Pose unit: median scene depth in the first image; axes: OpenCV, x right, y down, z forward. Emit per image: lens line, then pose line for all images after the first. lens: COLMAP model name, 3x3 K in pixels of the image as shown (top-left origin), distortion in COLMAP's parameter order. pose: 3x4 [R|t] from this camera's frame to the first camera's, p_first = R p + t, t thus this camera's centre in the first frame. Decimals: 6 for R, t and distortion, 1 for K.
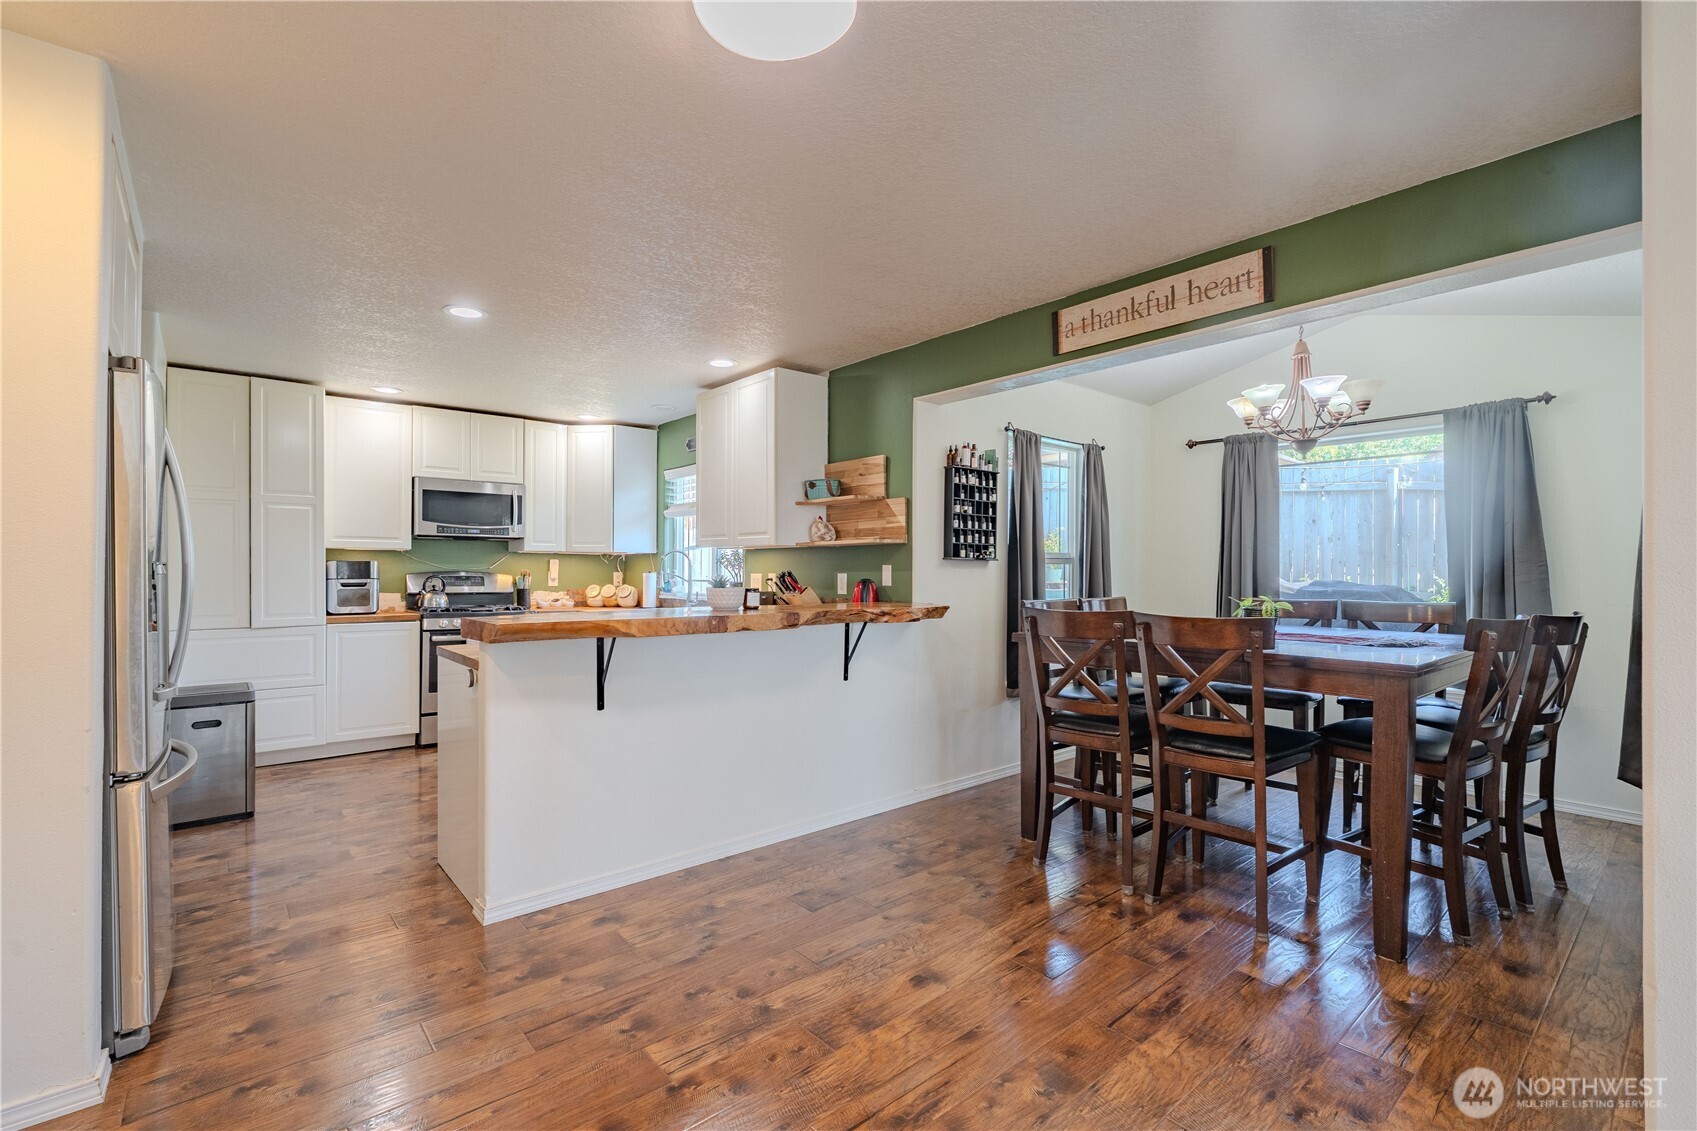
lens RADIAL K [[773.3, 0, 846.0], [0, 773.3, 565.8], [0, 0, 1]] dist [-0.005533, -0.000263]
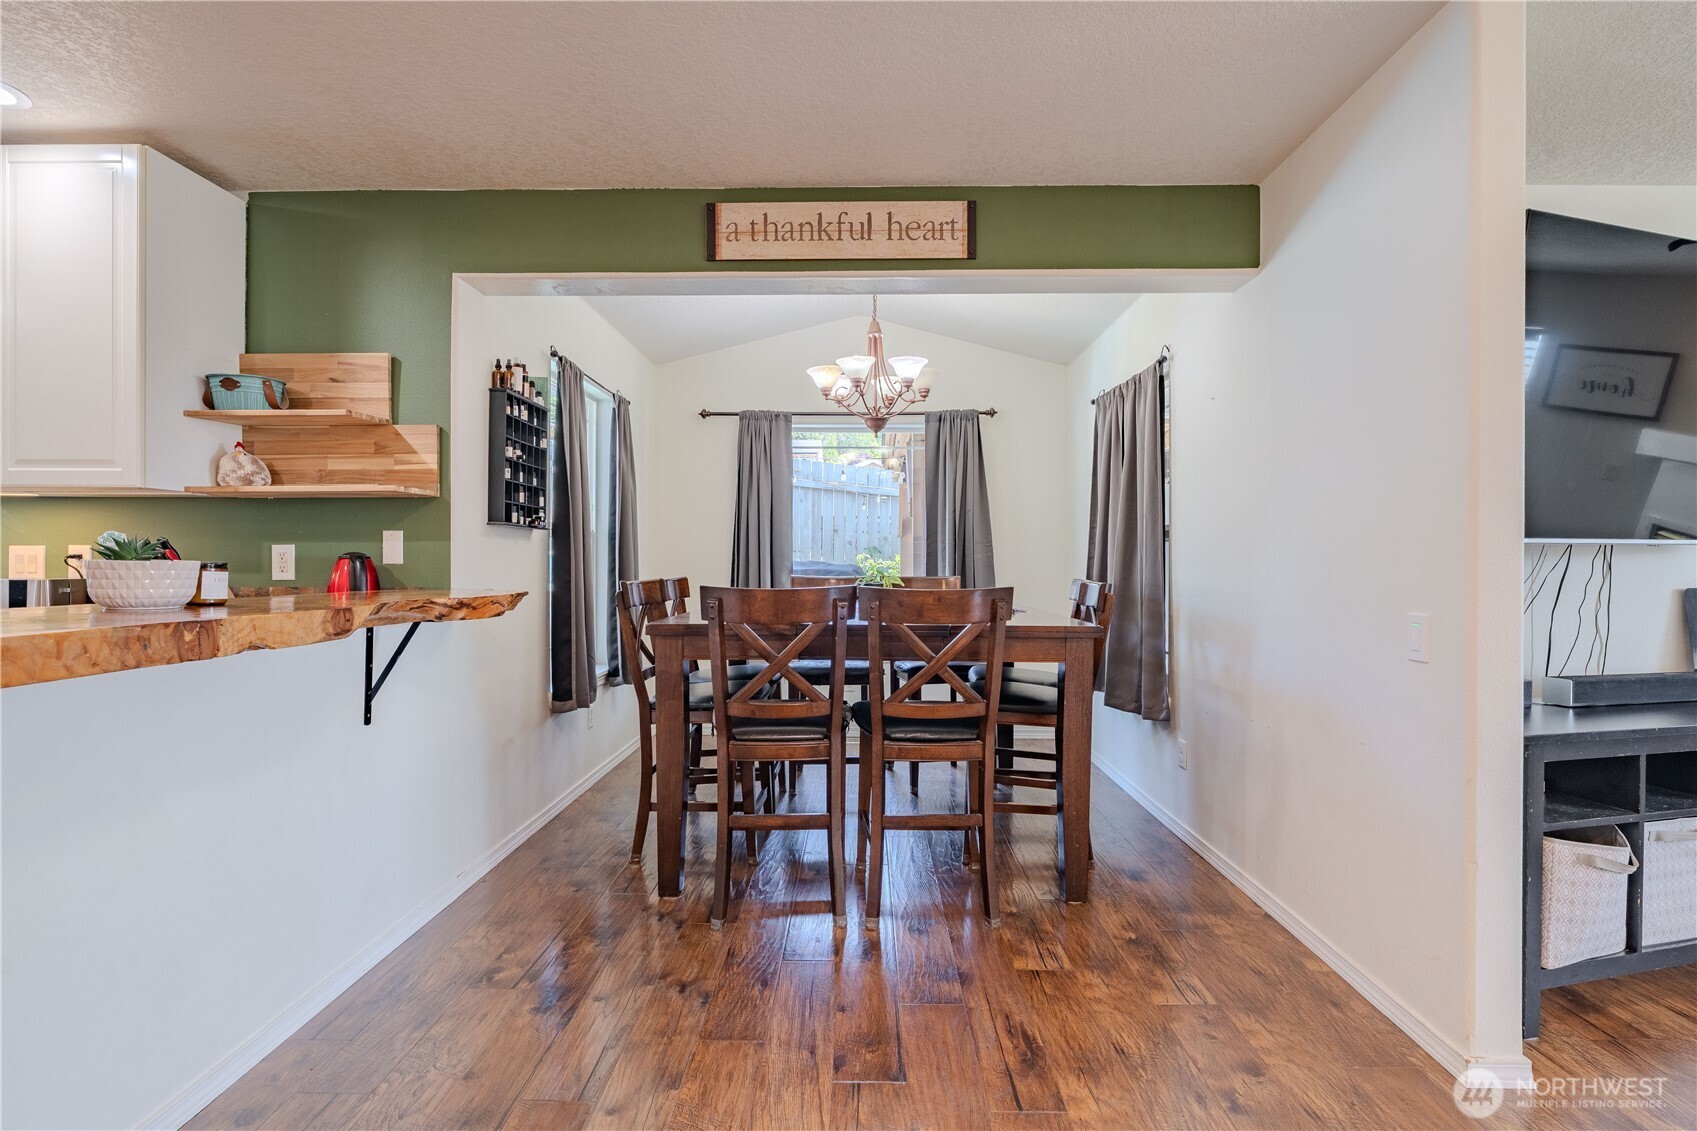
lens RADIAL K [[773.3, 0, 846.0], [0, 773.3, 565.8], [0, 0, 1]] dist [-0.005533, -0.000263]
pose [[0.651514, -0.003231, 0.758629, -0.188454], [-0.004938, 0.999952, 0.008499, 0.021096], [-0.758620, -0.009283, 0.651467, 0.326584]]
